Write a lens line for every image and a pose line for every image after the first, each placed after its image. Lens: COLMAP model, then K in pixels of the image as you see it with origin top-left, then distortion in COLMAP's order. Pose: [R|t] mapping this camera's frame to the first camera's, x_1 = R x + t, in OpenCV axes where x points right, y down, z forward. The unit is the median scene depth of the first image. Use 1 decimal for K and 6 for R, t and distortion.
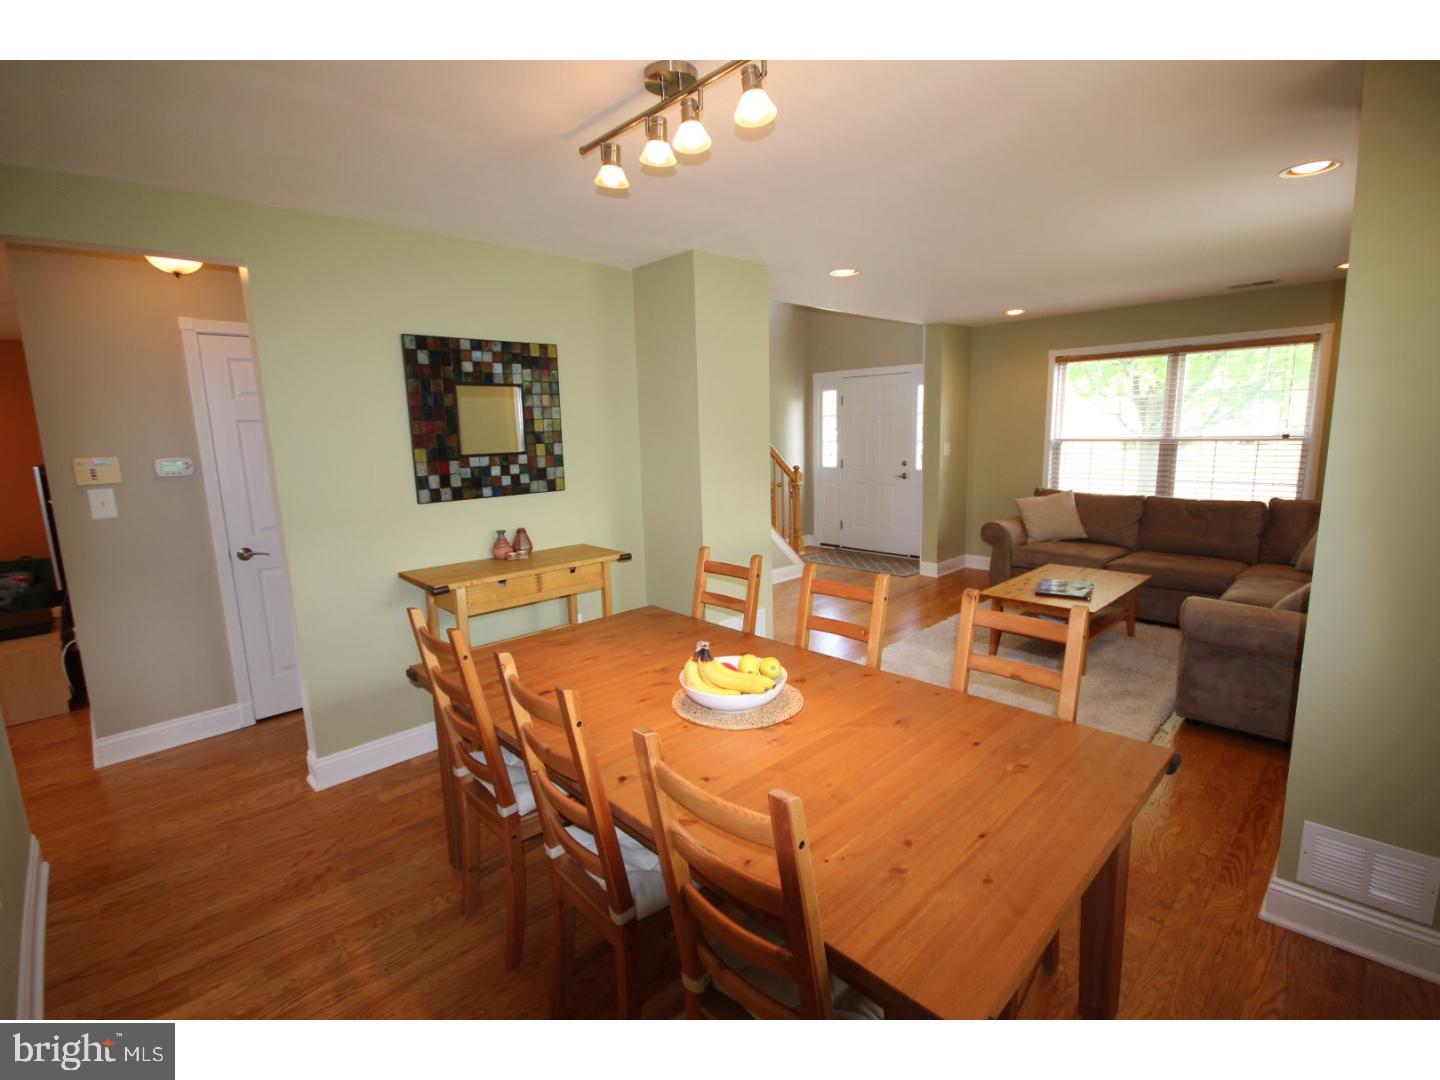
lens RADIAL K [[670.1, 0, 726.7], [0, 670.1, 538.9], [0, 0, 1]] dist [0.002098, 0.000383]
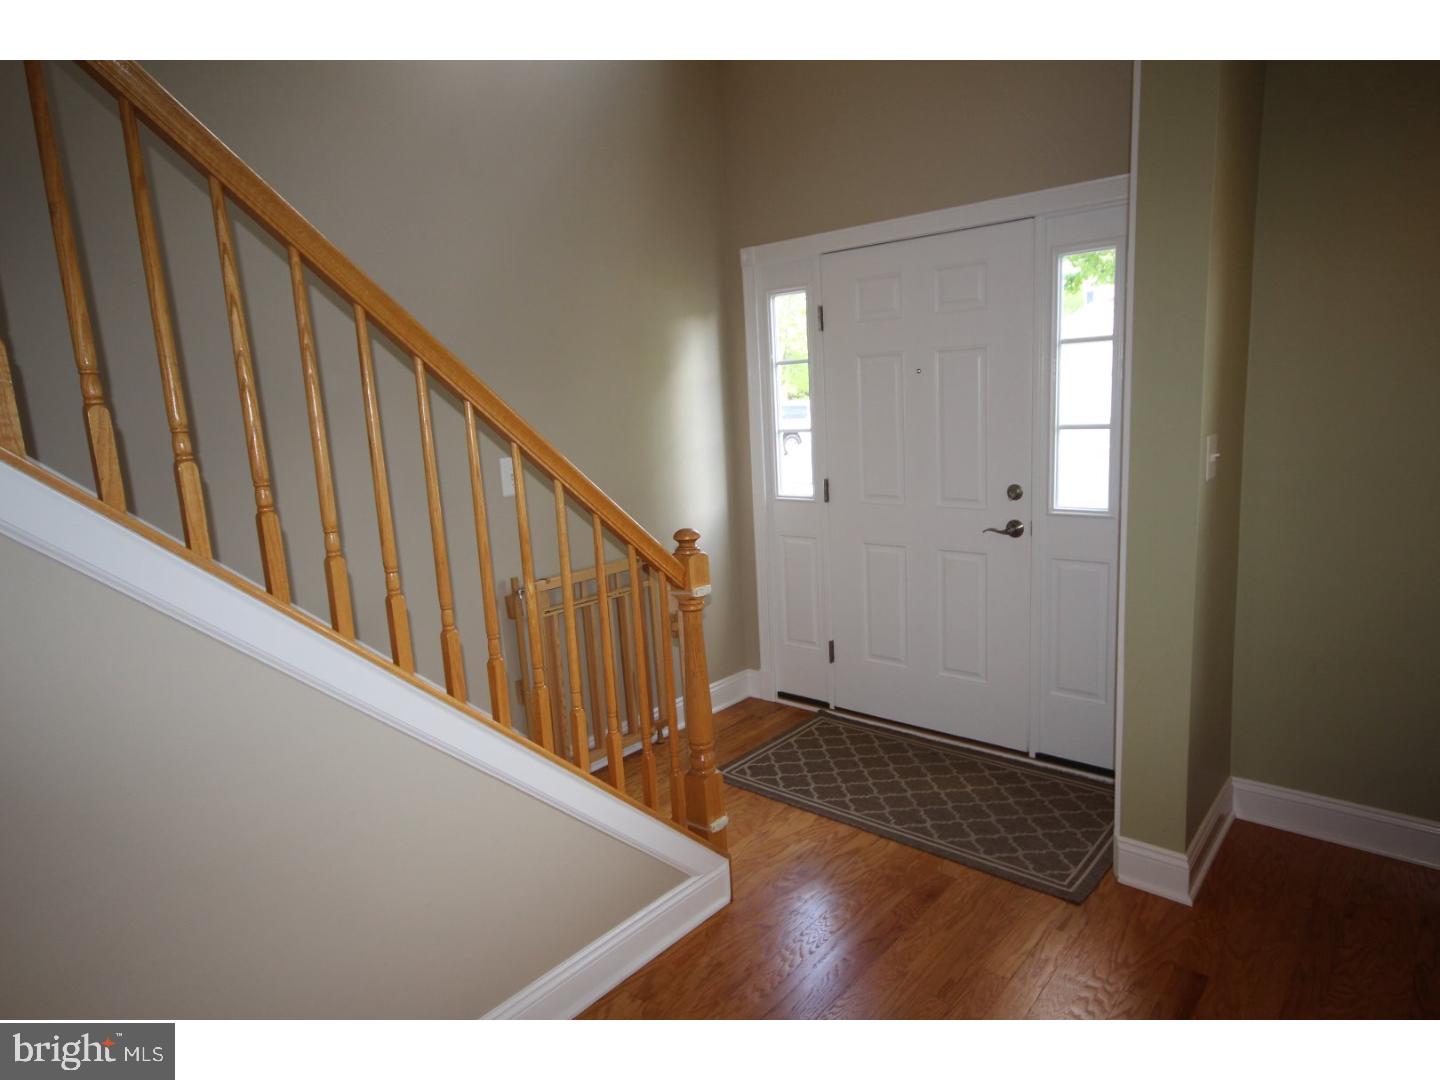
lens RADIAL K [[855.1, 0, 716.3], [0, 855.1, 535.3], [0, 0, 1]] dist [0.039666, 0.002814]
pose [[0.996738, -0.037644, 0.071391, 0.110765], [0.038171, 0.999253, -0.006030, -0.126528], [-0.071110, 0.008735, 0.997430, 0.778395]]
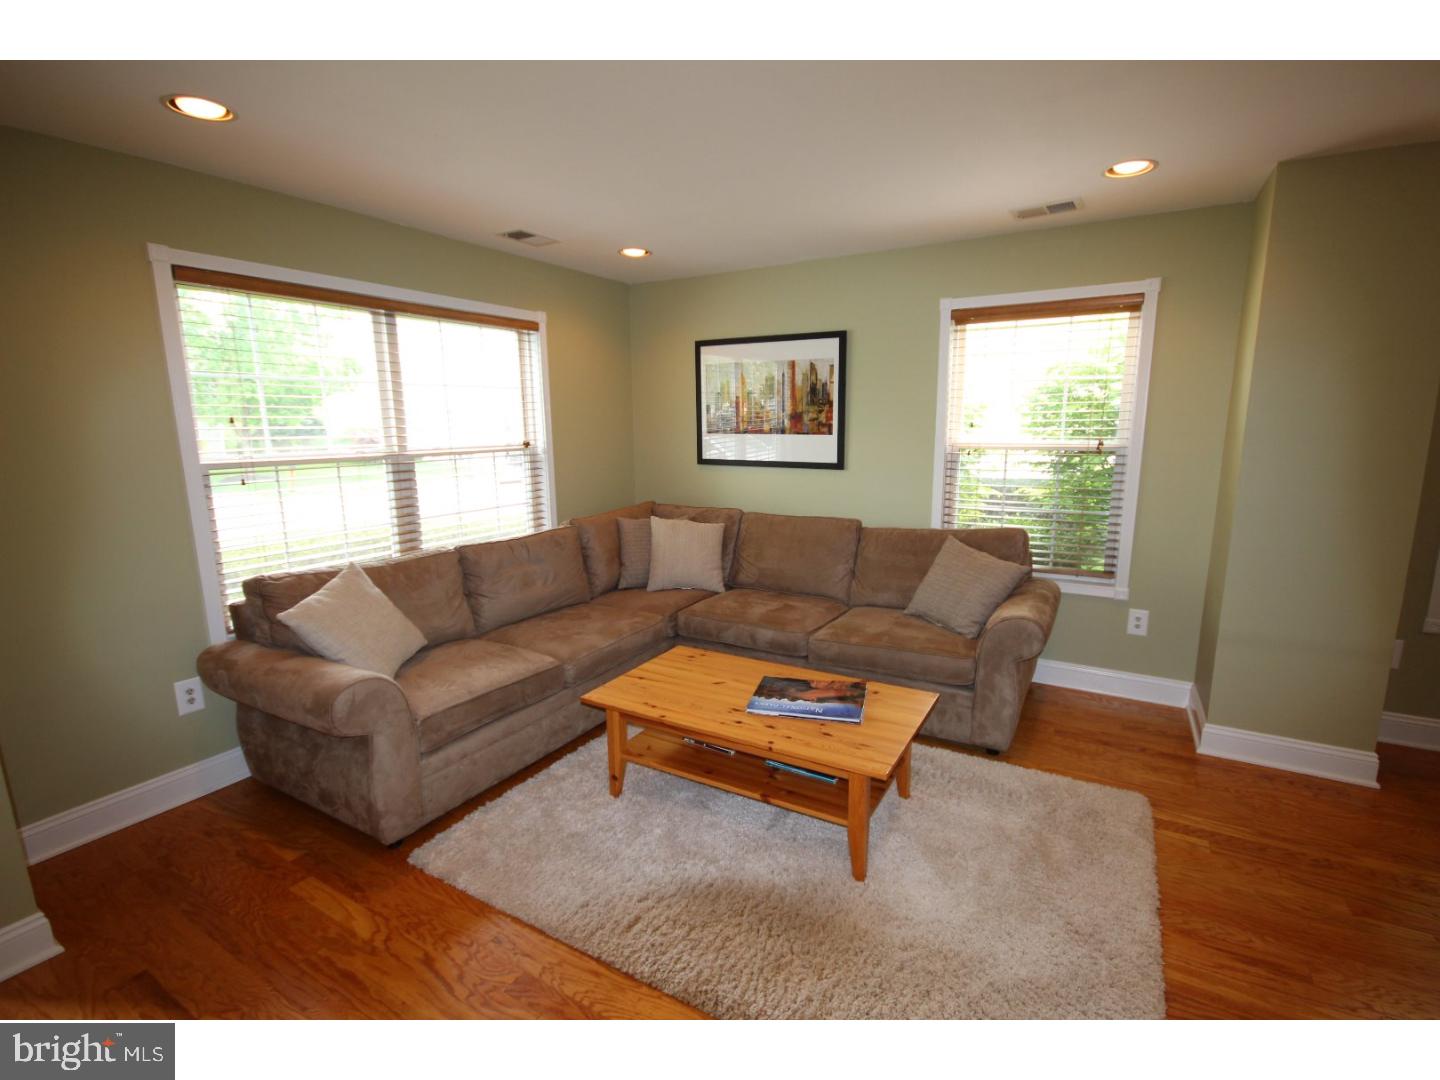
lens RADIAL K [[670.1, 0, 738.8], [0, 670.1, 540.9], [0, 0, 1]] dist [0.002098, 0.000383]
pose [[-0.274729, -0.143624, 0.950735, -0.017280], [0.177852, 0.964129, 0.197040, -0.143324], [-0.944930, 0.223222, -0.239330, 0.901672]]
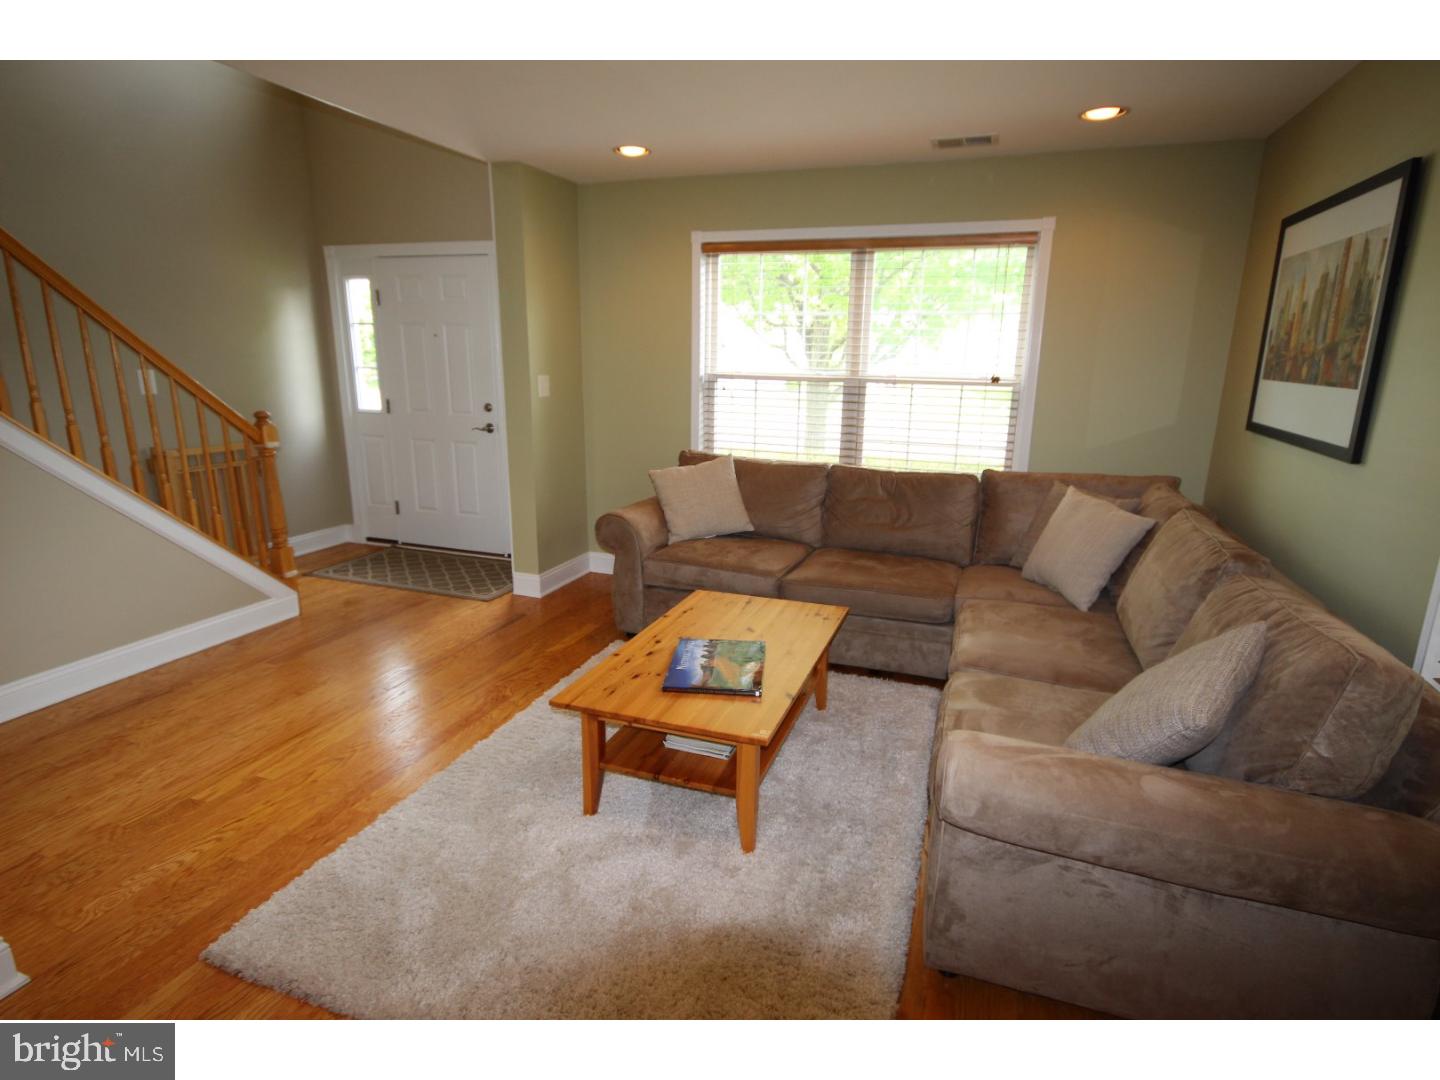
lens RADIAL K [[769.1, 0, 730.6], [0, 769.1, 542.2], [0, 0, 1]] dist [0.005896, 0.003530]
pose [[0.895809, -0.065449, 0.439593, 0.196878], [0.033835, 0.996270, 0.079381, -0.051496], [-0.443149, -0.056236, 0.894682, 0.357058]]
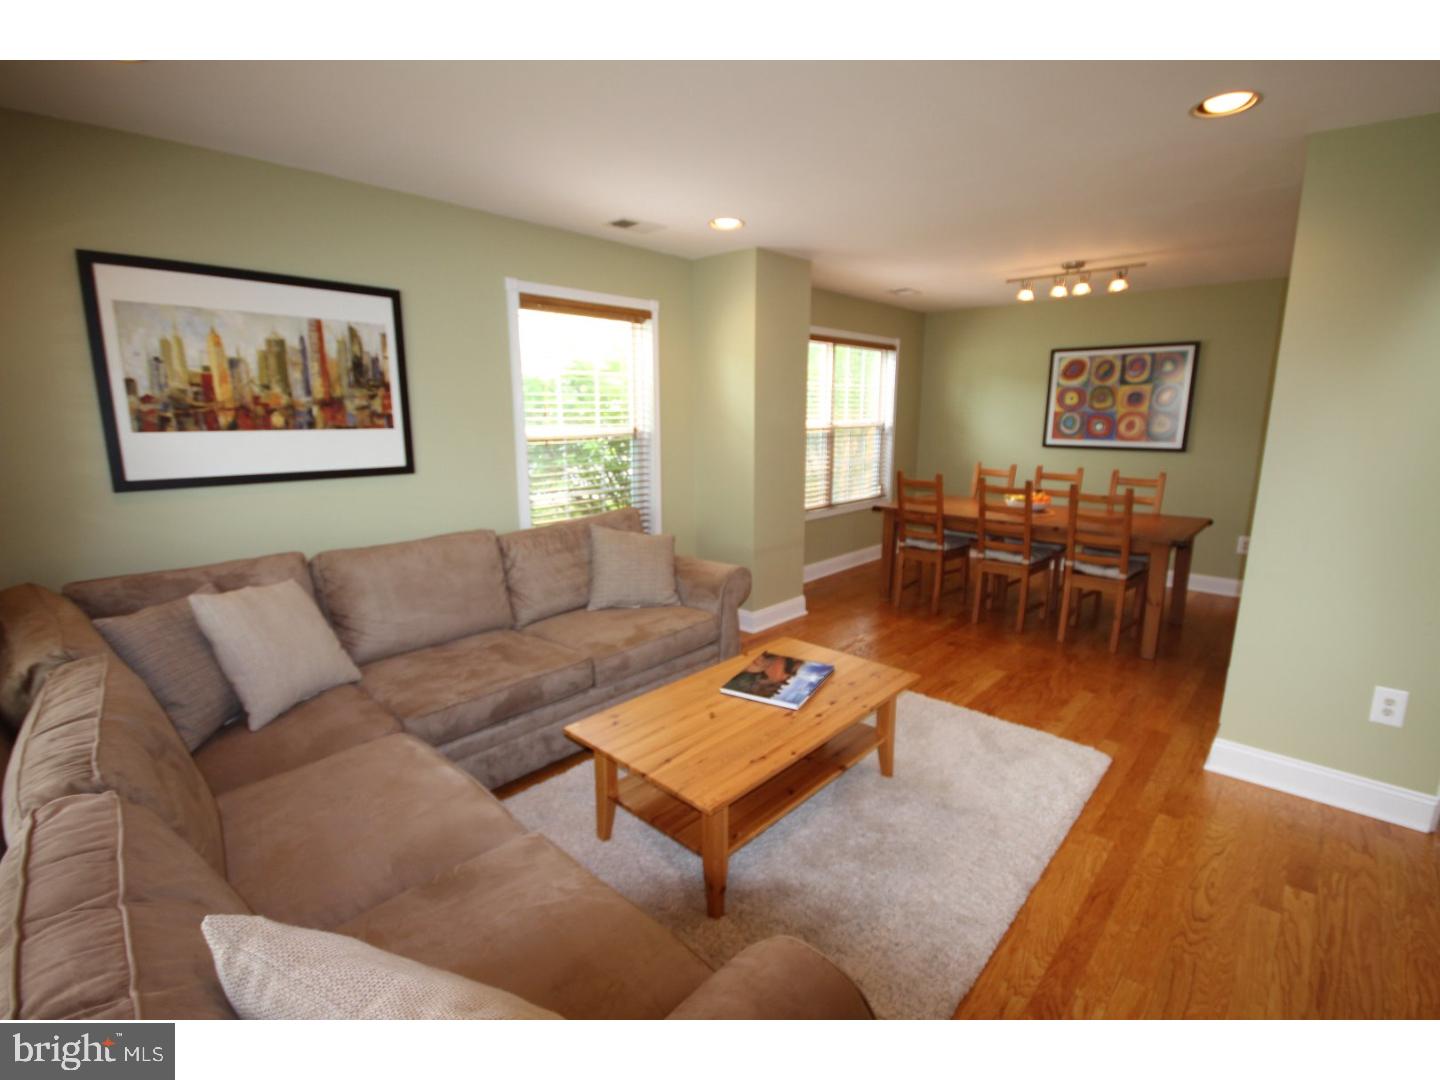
lens RADIAL K [[670.1, 0, 723.4], [0, 670.1, 535.9], [0, 0, 1]] dist [0.002098, 0.000383]
pose [[-0.998217, 0.033068, -0.049695, 0.448660], [0.013467, 0.935826, 0.352205, -0.202550], [0.058153, 0.350908, -0.934602, 1.175378]]
